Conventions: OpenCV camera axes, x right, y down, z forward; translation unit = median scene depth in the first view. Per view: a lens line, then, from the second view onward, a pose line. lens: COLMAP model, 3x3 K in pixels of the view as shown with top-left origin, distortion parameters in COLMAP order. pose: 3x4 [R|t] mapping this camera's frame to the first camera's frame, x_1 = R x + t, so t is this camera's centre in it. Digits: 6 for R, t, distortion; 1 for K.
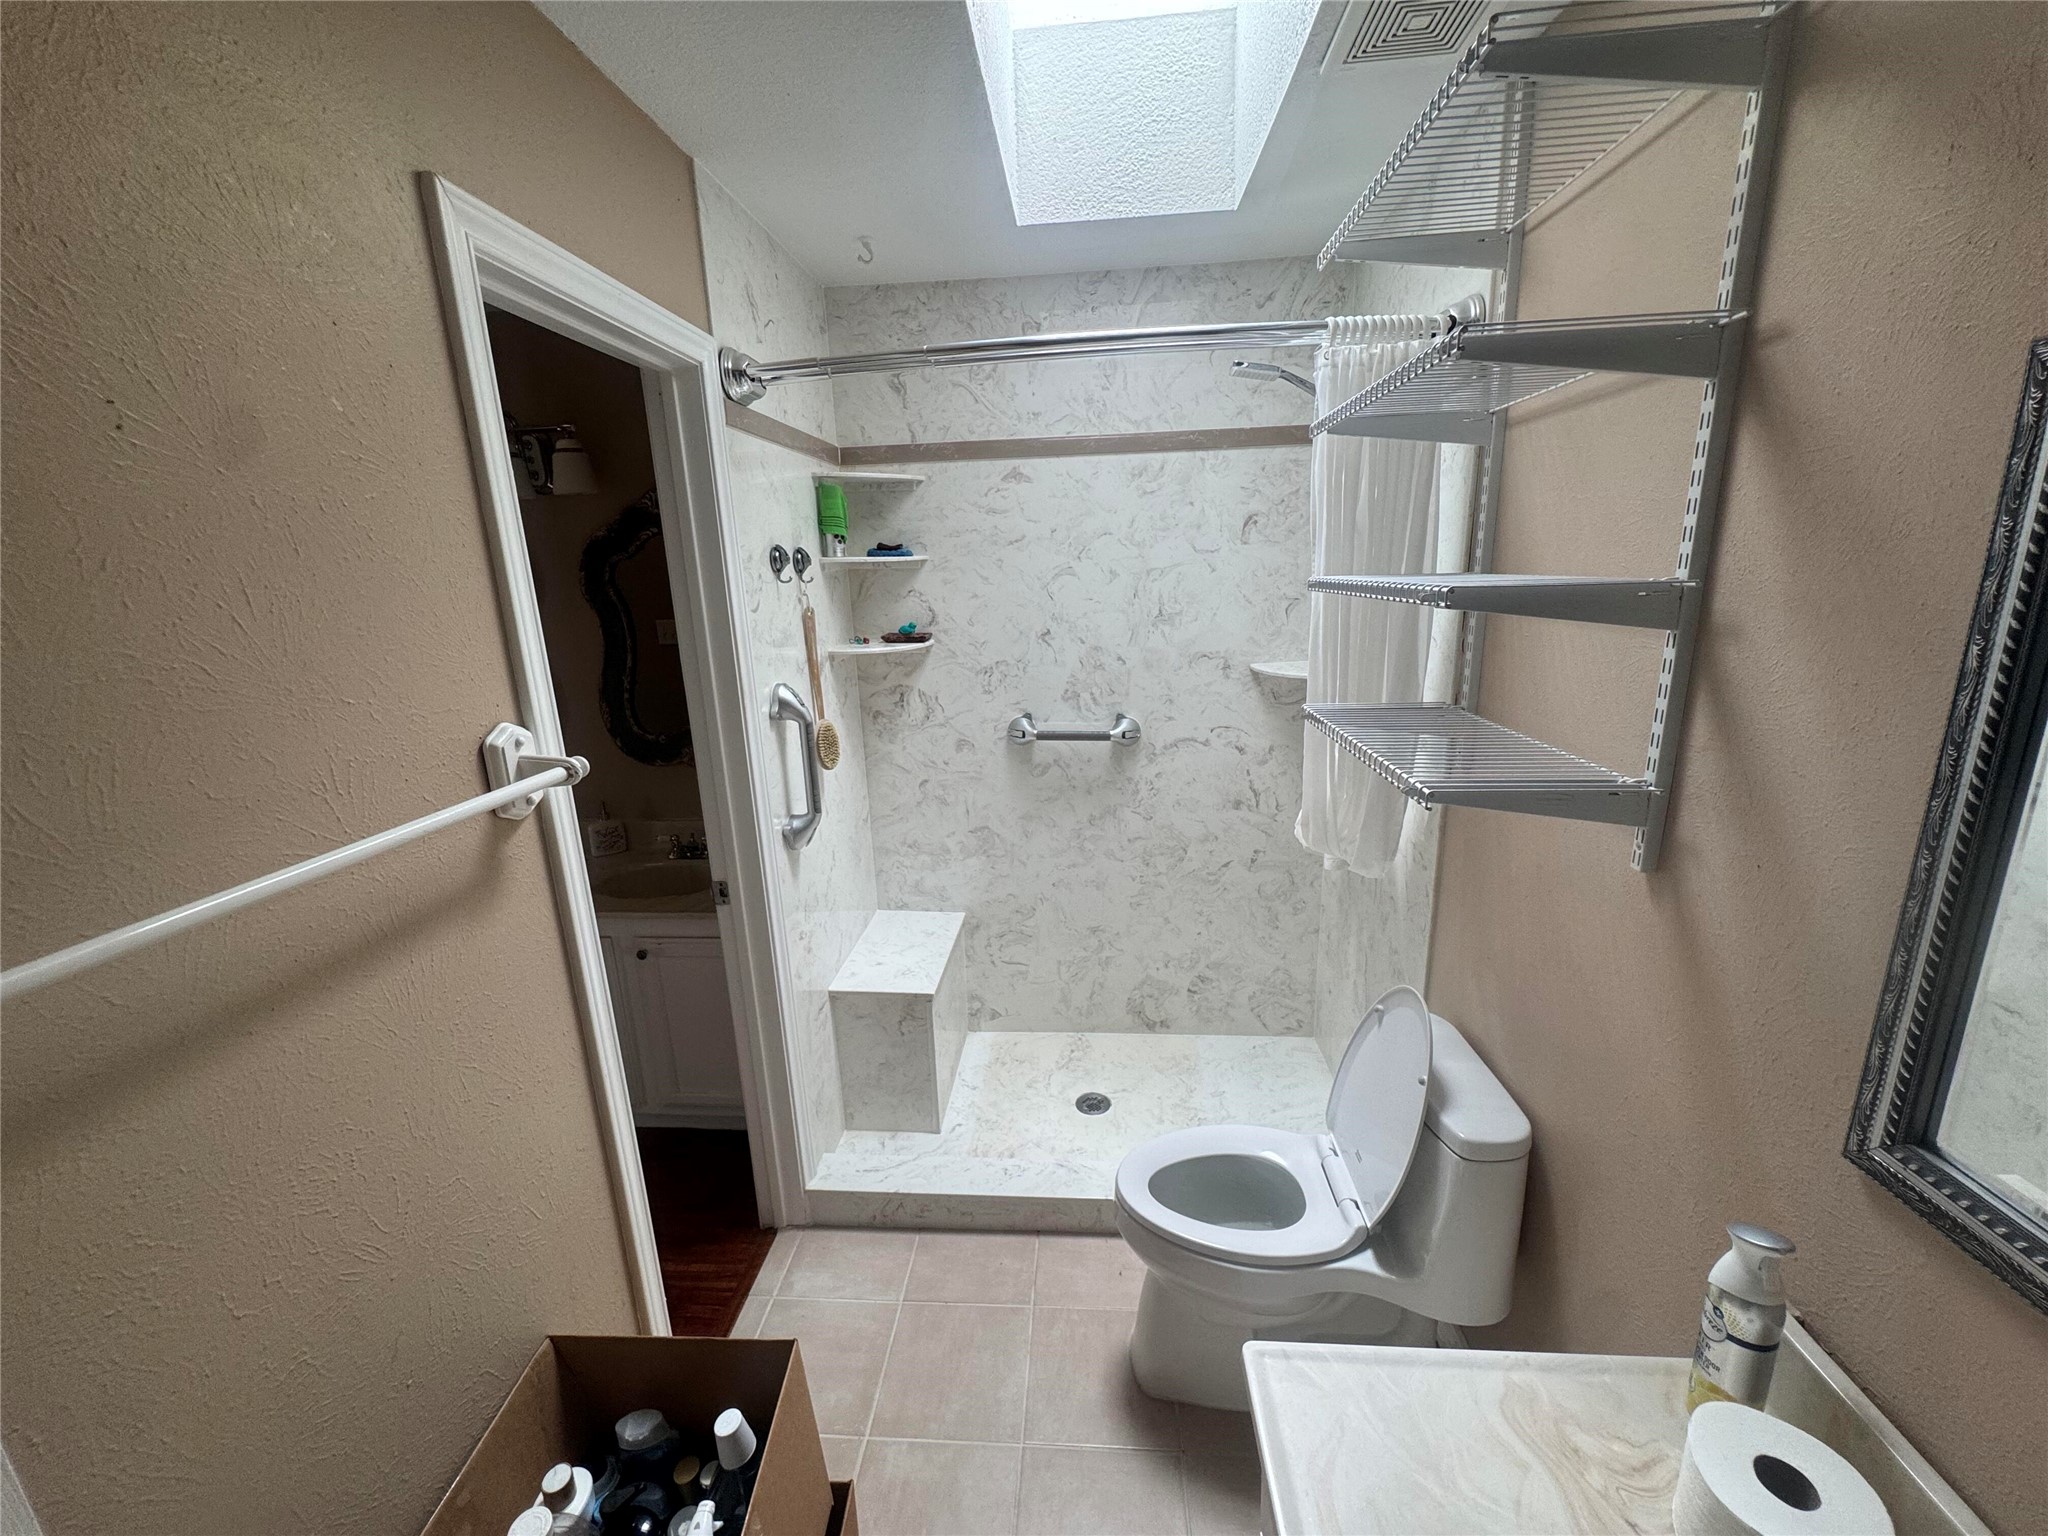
lens RADIAL K [[822.1, 0, 1029.3], [0, 822.1, 771.6], [0, 0, 1]] dist [-0.000111, -0.000286]
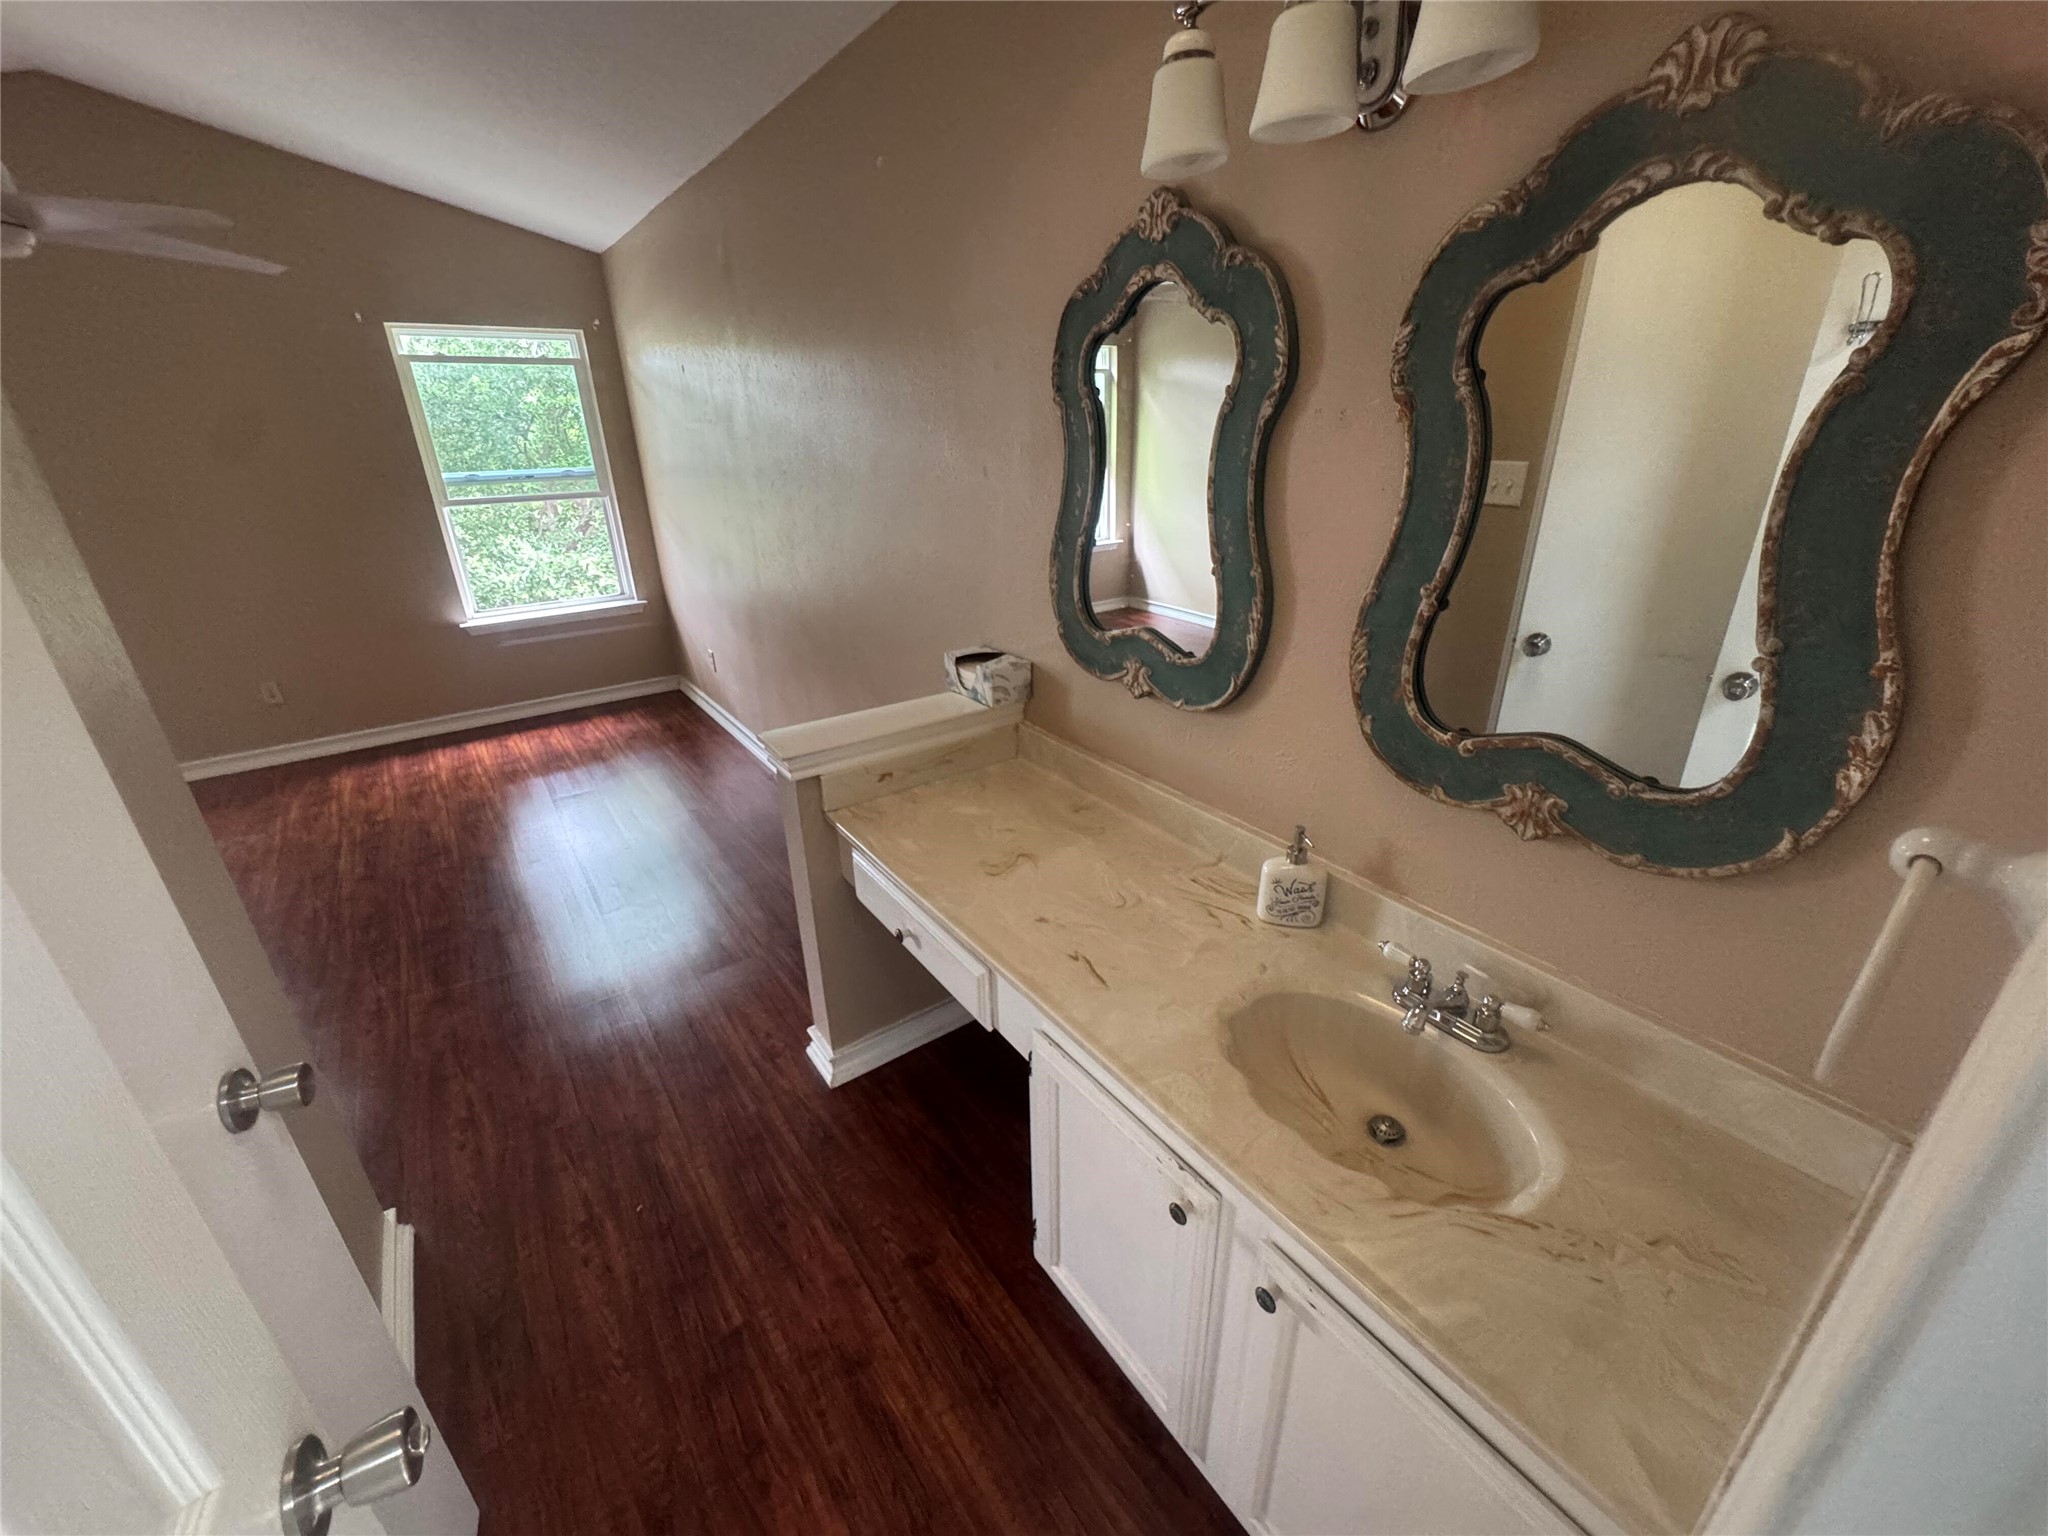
lens RADIAL K [[822.1, 0, 1029.3], [0, 822.1, 771.6], [0, 0, 1]] dist [-0.000111, -0.000286]
pose [[0.651193, 0.321318, -0.687533, -0.299678], [-0.189529, 0.946095, 0.262646, -0.098605], [0.734865, -0.040726, 0.676990, 0.550414]]
